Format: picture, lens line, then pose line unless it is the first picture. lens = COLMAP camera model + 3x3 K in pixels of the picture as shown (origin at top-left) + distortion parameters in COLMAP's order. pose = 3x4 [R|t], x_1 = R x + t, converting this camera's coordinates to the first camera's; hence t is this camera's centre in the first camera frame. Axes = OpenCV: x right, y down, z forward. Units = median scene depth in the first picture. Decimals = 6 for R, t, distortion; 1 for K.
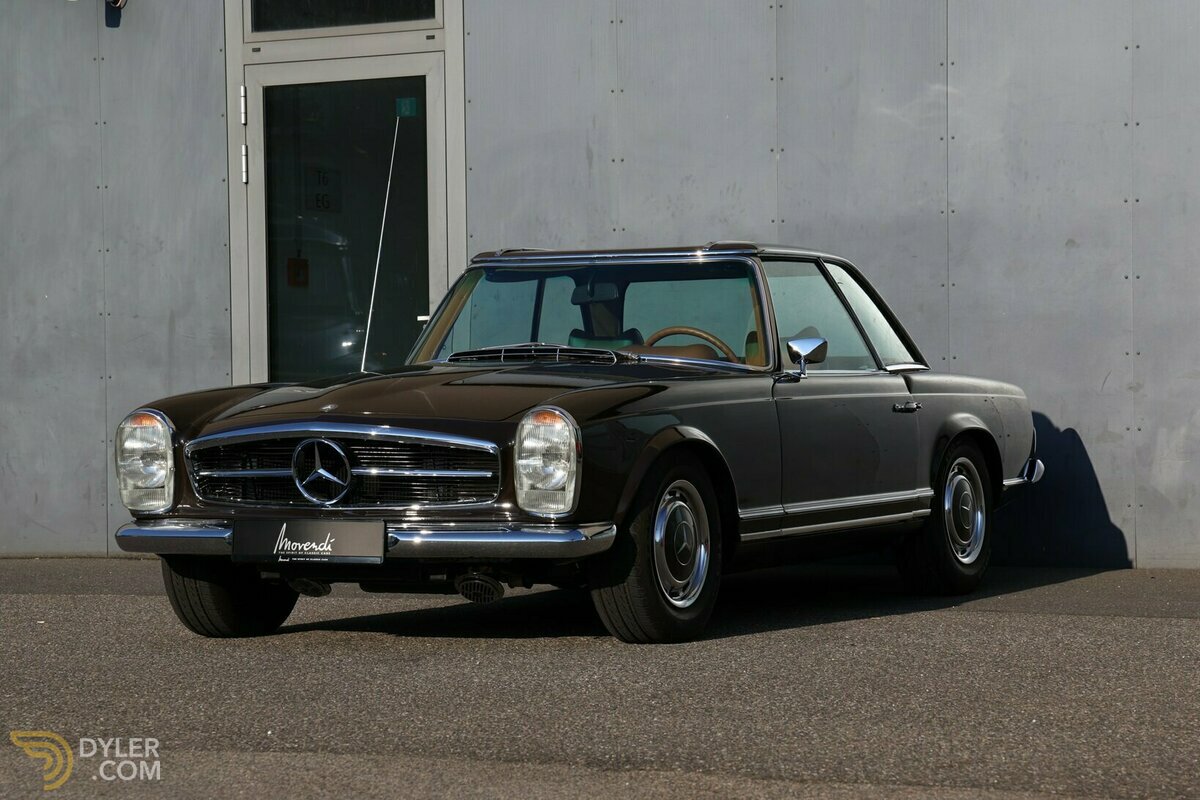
lens RADIAL K [[3690.2, 0, 601.1], [0, 3690.2, 405.2], [0, 0, 1]] dist [0.928088, 0.000000]
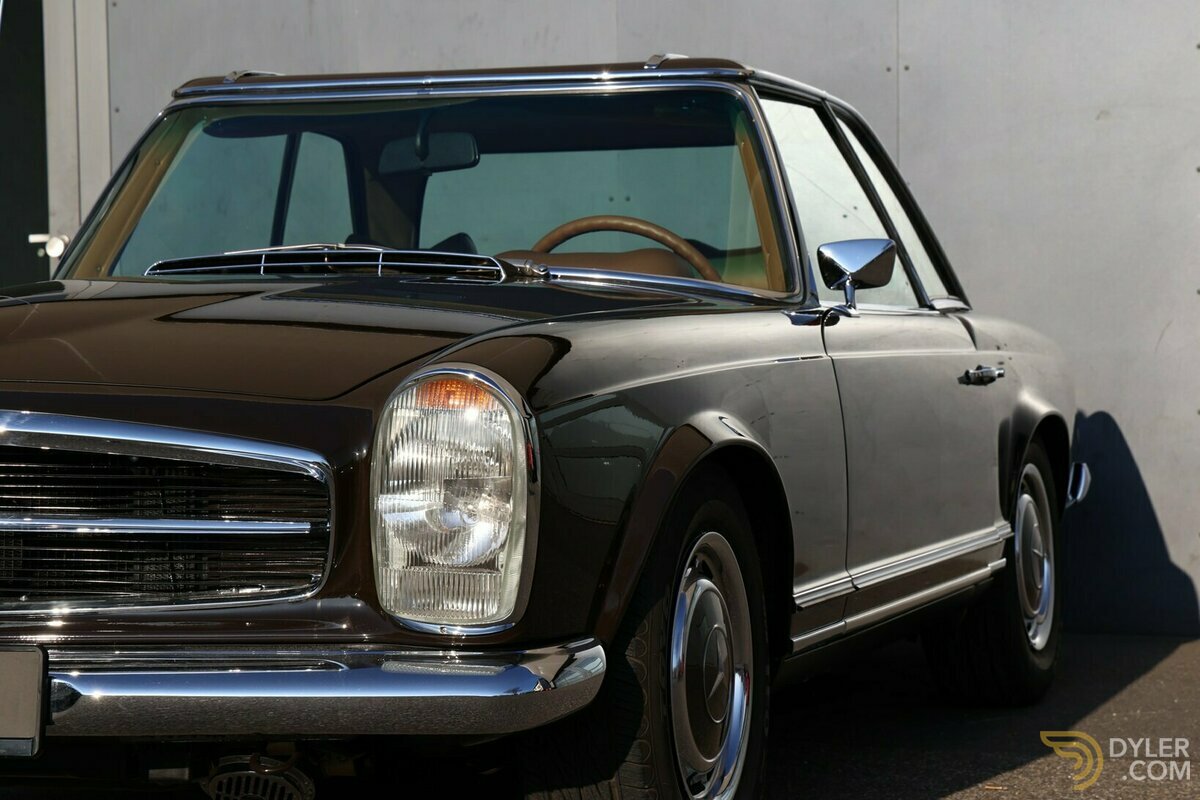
lens RADIAL K [[3167.3, 0, 598.4], [0, 3167.3, 391.3], [0, 0, 1]] dist [0.567062, 0.000000]
pose [[0.989407, 0.002154, 0.145149, -0.048838], [-0.002586, 0.999993, 0.002783, 0.002137], [-0.145142, -0.003129, 0.989406, 0.631281]]
